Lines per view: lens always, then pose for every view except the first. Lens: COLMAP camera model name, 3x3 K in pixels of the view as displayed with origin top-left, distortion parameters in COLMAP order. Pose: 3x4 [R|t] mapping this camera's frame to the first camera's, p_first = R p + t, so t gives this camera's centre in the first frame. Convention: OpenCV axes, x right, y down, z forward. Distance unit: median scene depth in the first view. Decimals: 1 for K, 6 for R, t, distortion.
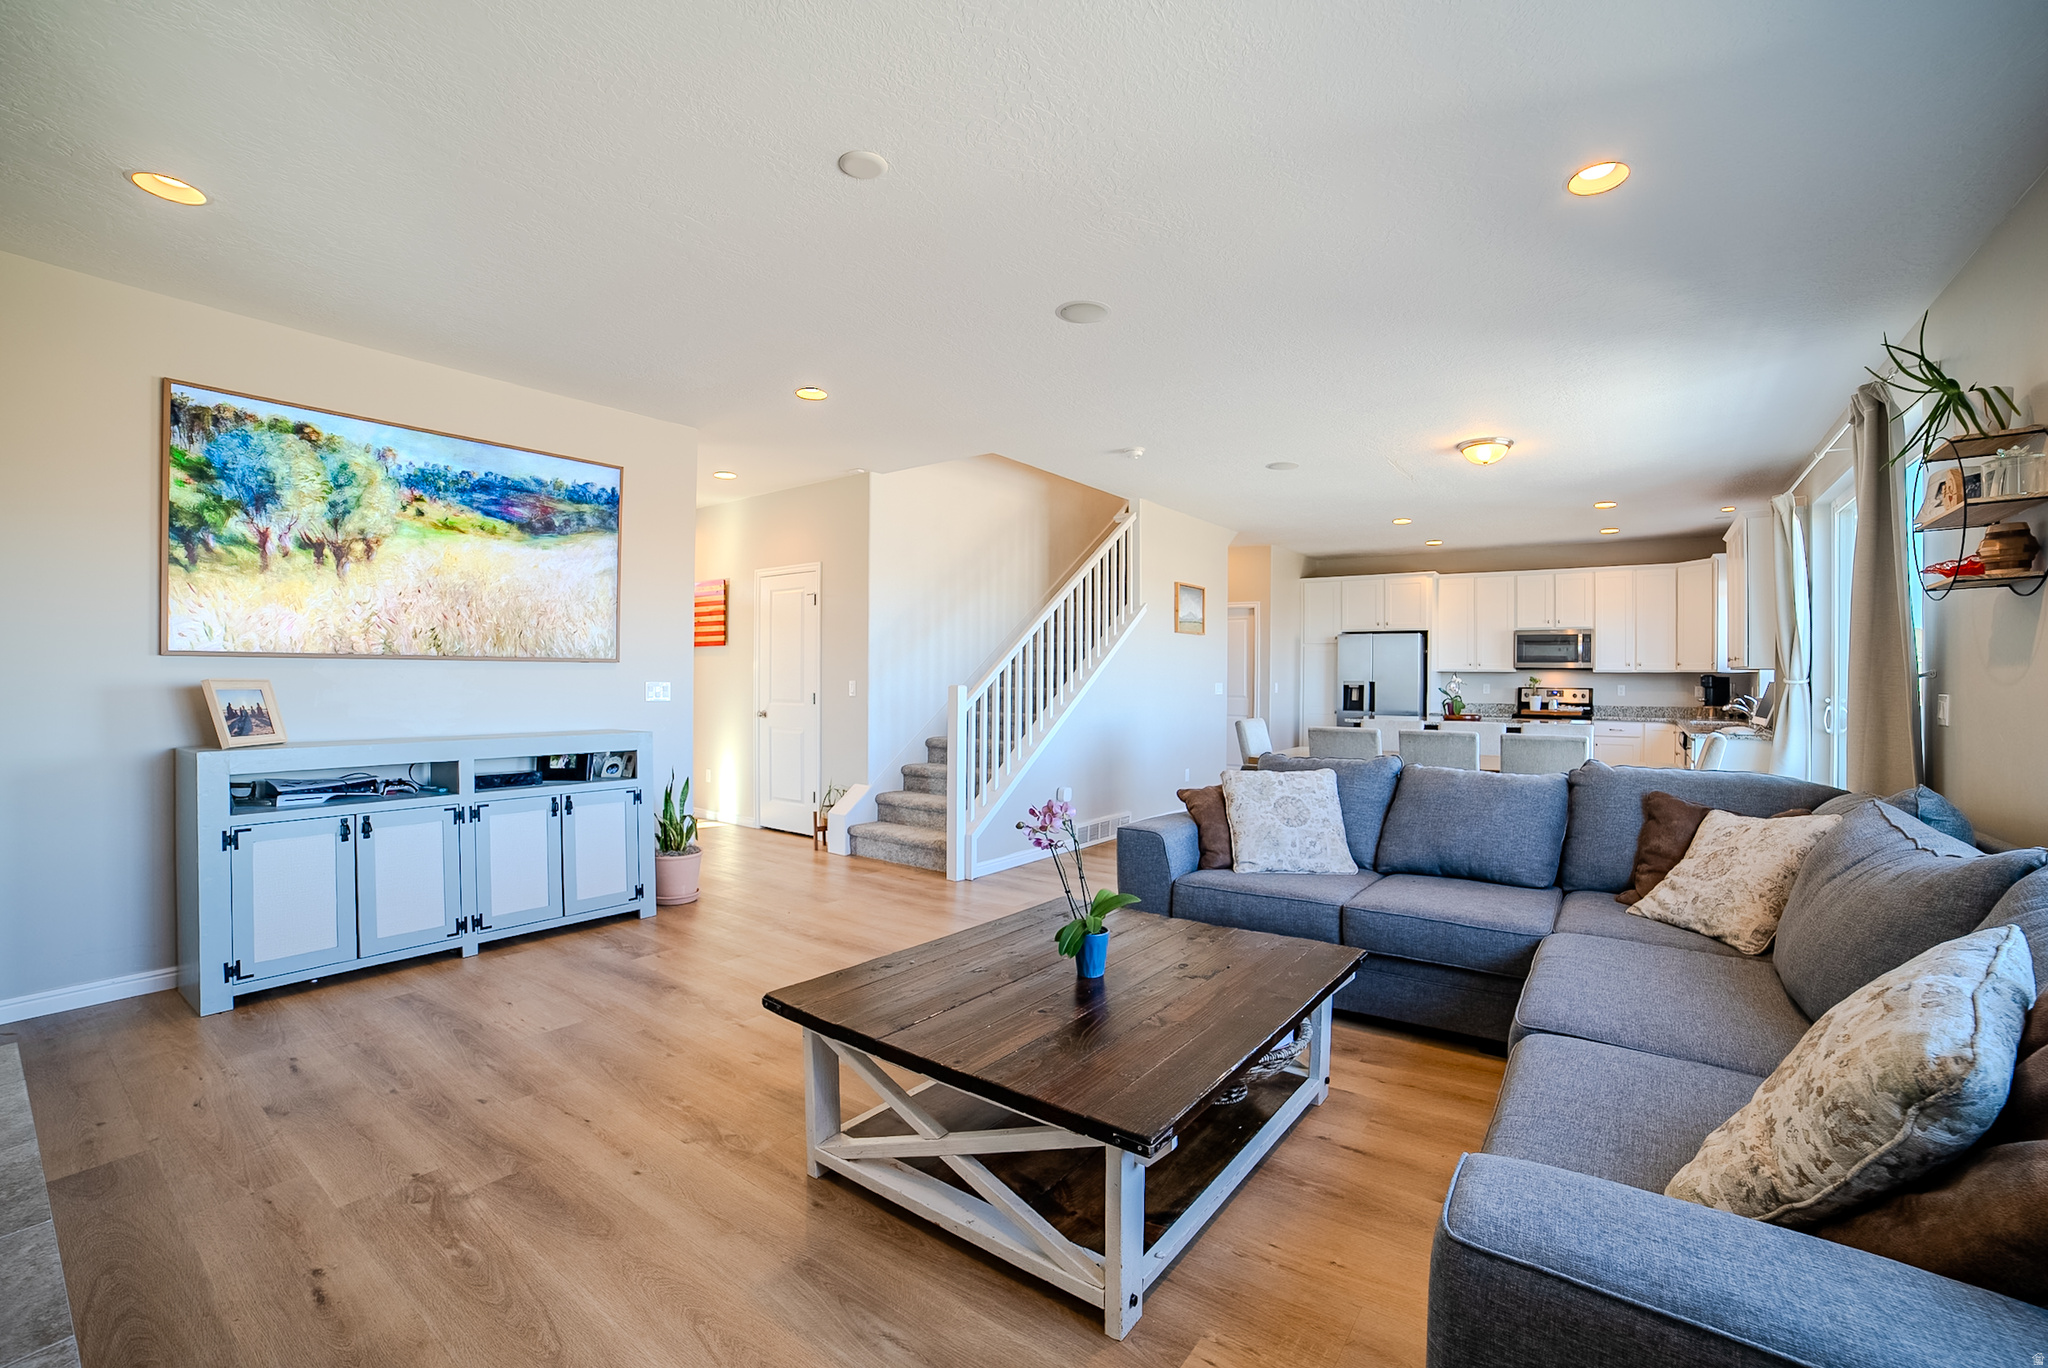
lens RADIAL K [[932.1, 0, 987.2], [0, 932.1, 682.7], [0, 0, 1]] dist [-0.005235, -0.000307]
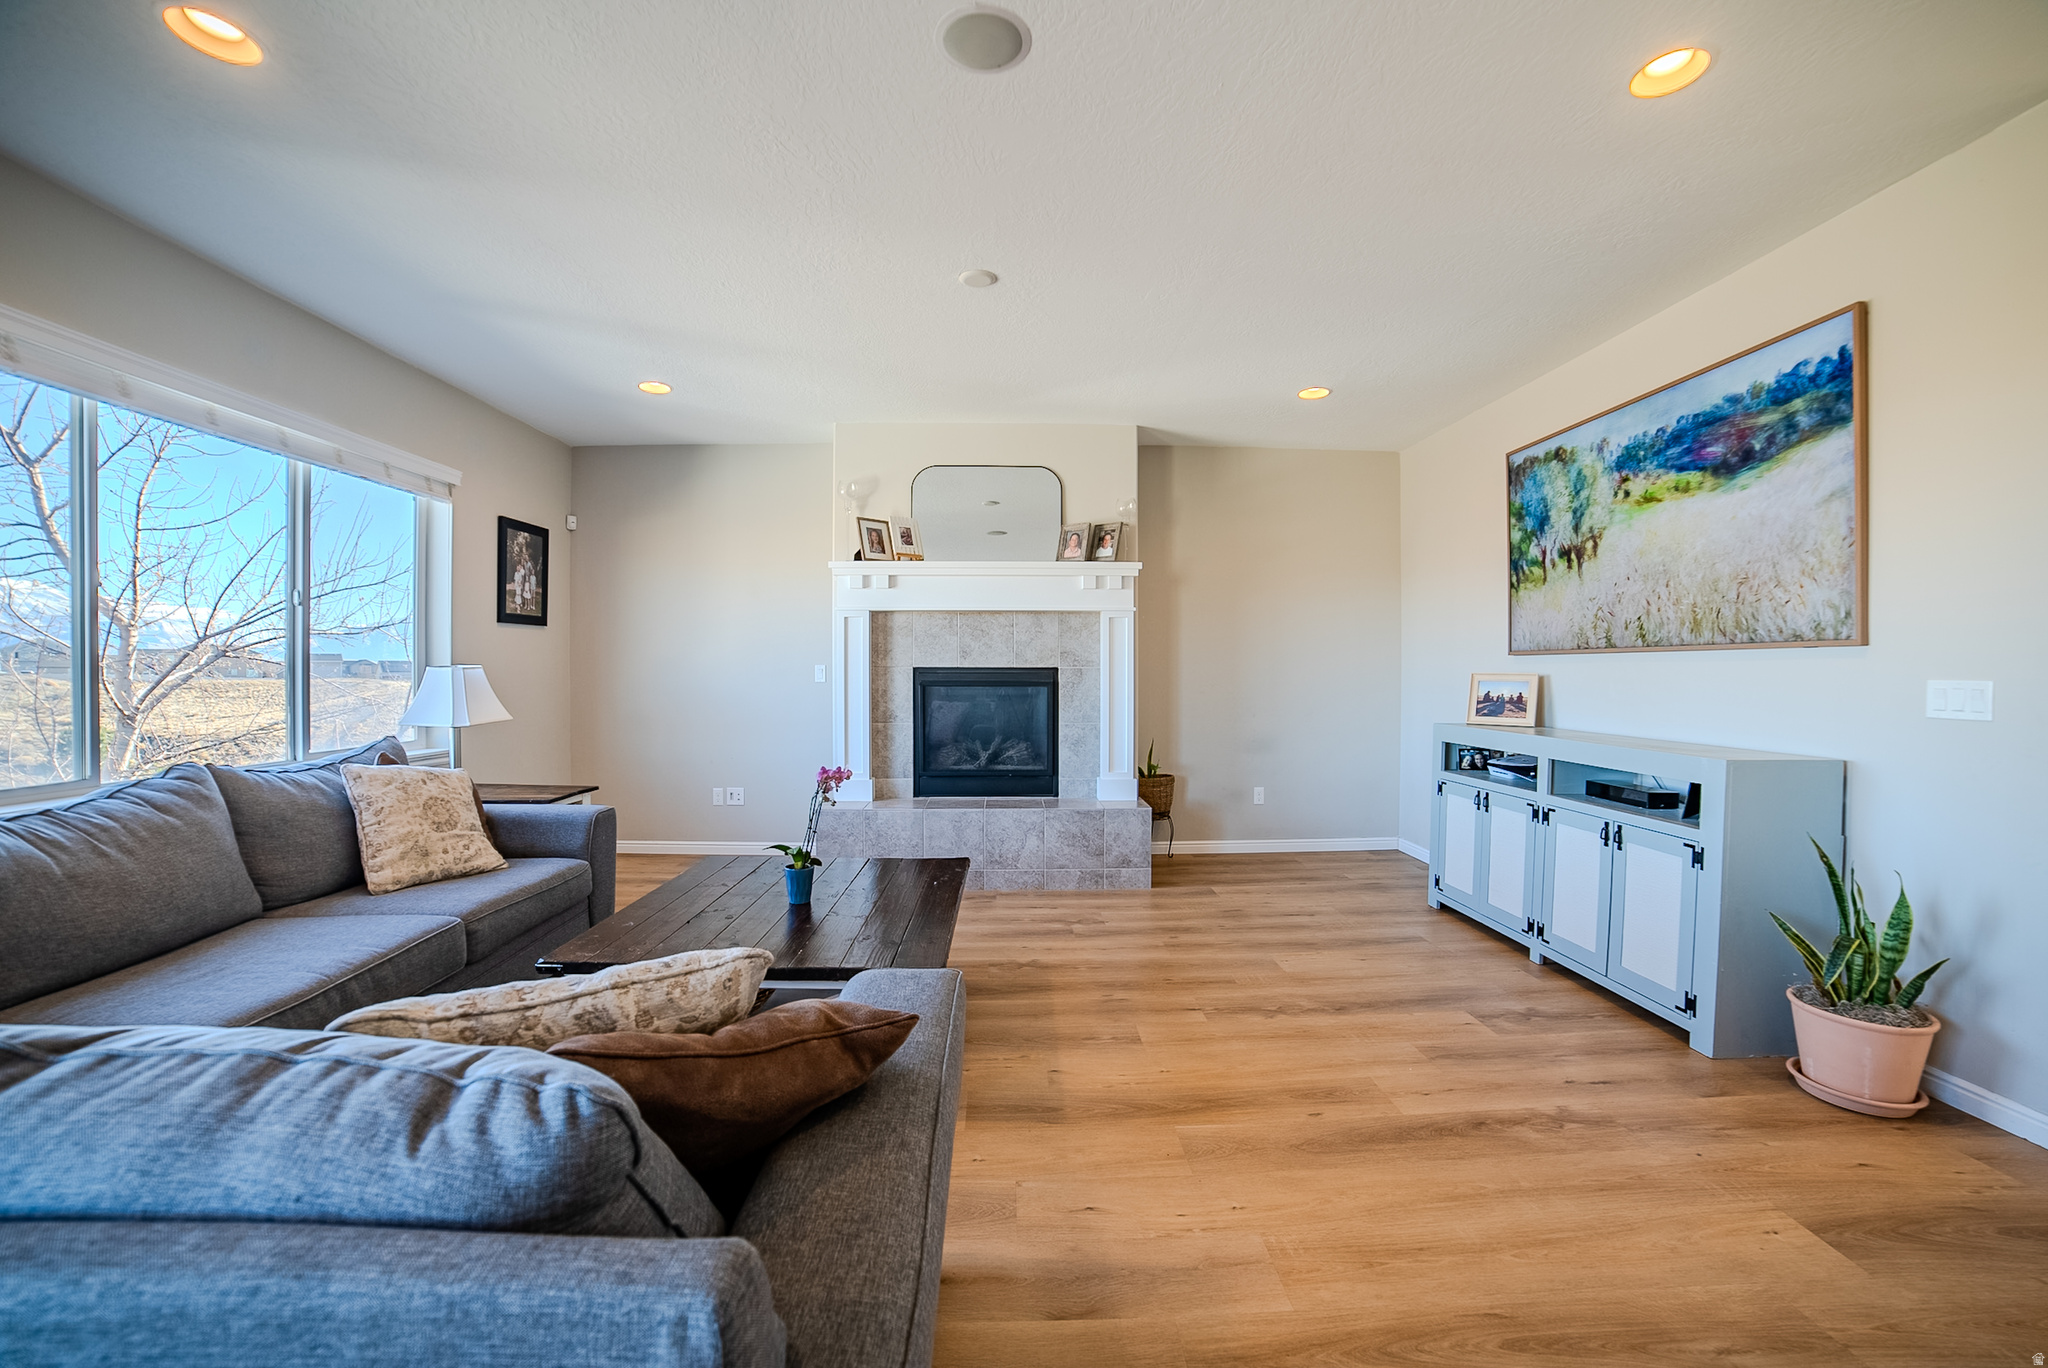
lens RADIAL K [[903.7, 0, 1066.5], [0, 903.7, 681.8], [0, 0, 1]] dist [-0.081794, 0.008037]
pose [[-0.760366, 0.005208, -0.649474, 0.384880], [-0.004456, 0.999902, 0.013235, -0.004900], [0.649480, 0.012958, -0.760268, 1.326561]]
